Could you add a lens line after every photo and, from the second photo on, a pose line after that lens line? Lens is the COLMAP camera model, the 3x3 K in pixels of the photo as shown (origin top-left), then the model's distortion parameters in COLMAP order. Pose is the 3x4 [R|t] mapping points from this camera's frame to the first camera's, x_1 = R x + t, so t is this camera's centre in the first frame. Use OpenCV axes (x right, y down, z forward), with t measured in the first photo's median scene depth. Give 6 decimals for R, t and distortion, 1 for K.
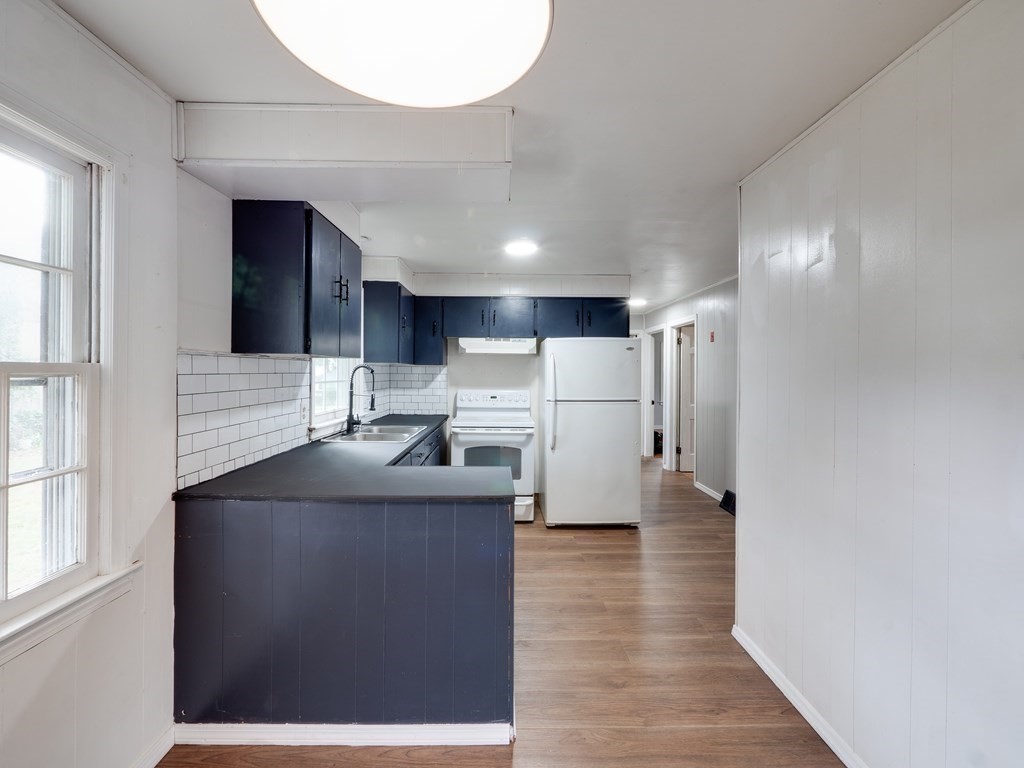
lens RADIAL K [[429.7, 0, 508.3], [0, 429.7, 372.1], [0, 0, 1]] dist [-0.007489, 0.000236]
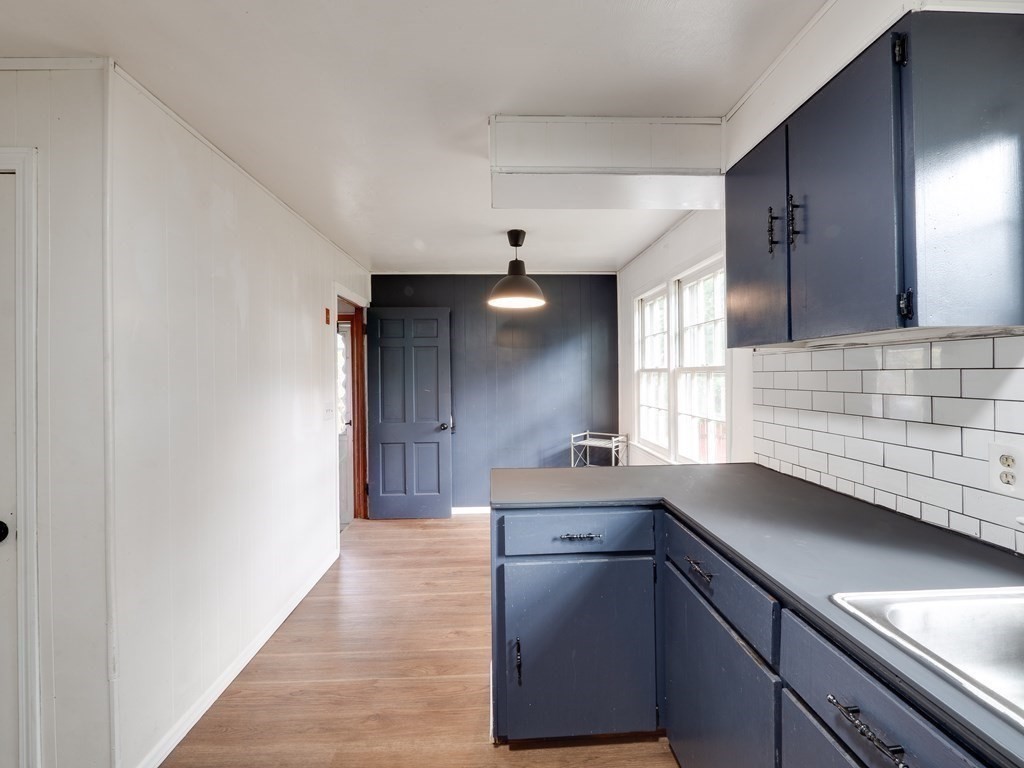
lens RADIAL K [[429.7, 0, 508.3], [0, 429.7, 372.1], [0, 0, 1]] dist [-0.007489, 0.000236]
pose [[-0.999879, 0.005074, -0.014687, -0.007500], [0.005164, 0.999968, -0.006099, 0.003867], [0.014655, -0.006174, -0.999874, 0.906503]]
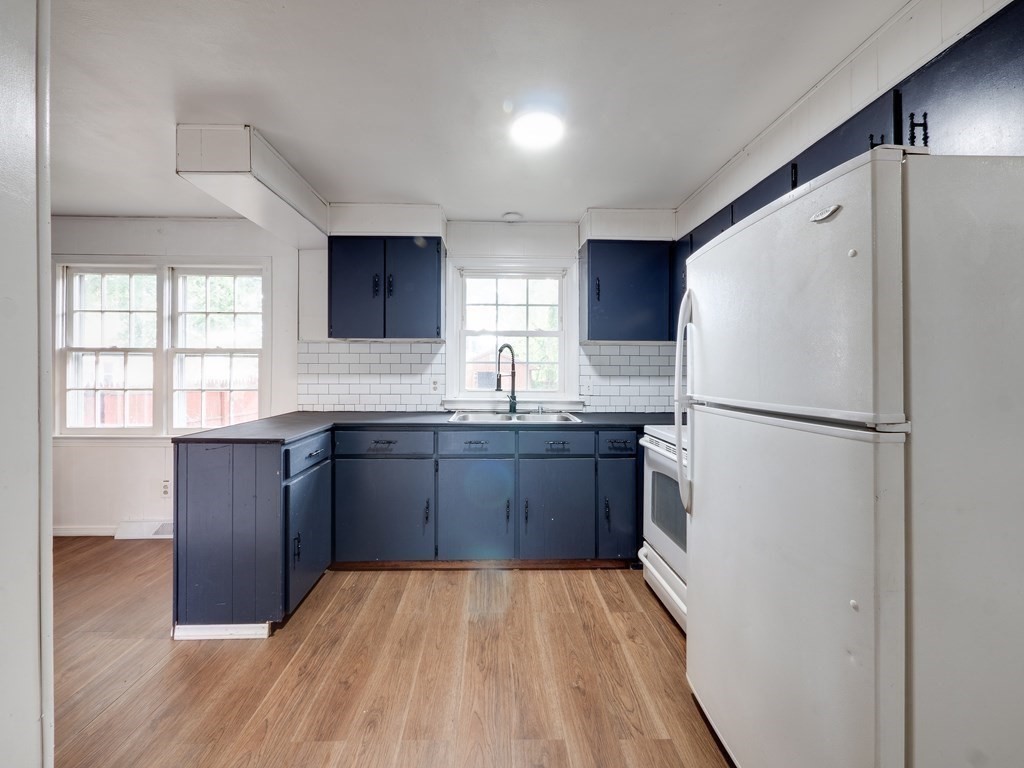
lens RADIAL K [[429.7, 0, 508.3], [0, 429.7, 372.1], [0, 0, 1]] dist [-0.007489, 0.000236]
pose [[0.022483, -0.003693, -0.999740, 0.504580], [-0.003205, 0.999988, -0.003766, 0.039261], [0.999742, 0.003289, 0.022471, 0.774686]]
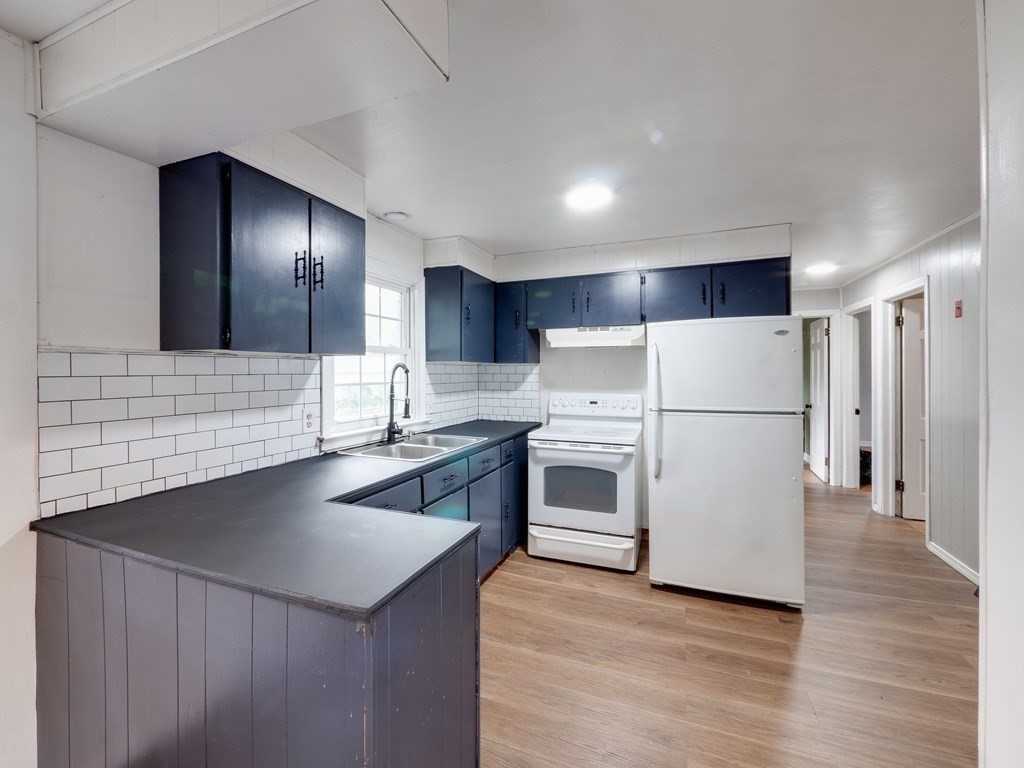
lens RADIAL K [[429.7, 0, 508.3], [0, 429.7, 372.1], [0, 0, 1]] dist [-0.007489, 0.000236]
pose [[0.921273, -0.009545, -0.388798, 0.147885], [0.009728, 0.999952, -0.001497, 0.002311], [0.388794, -0.002404, 0.921322, 0.238222]]
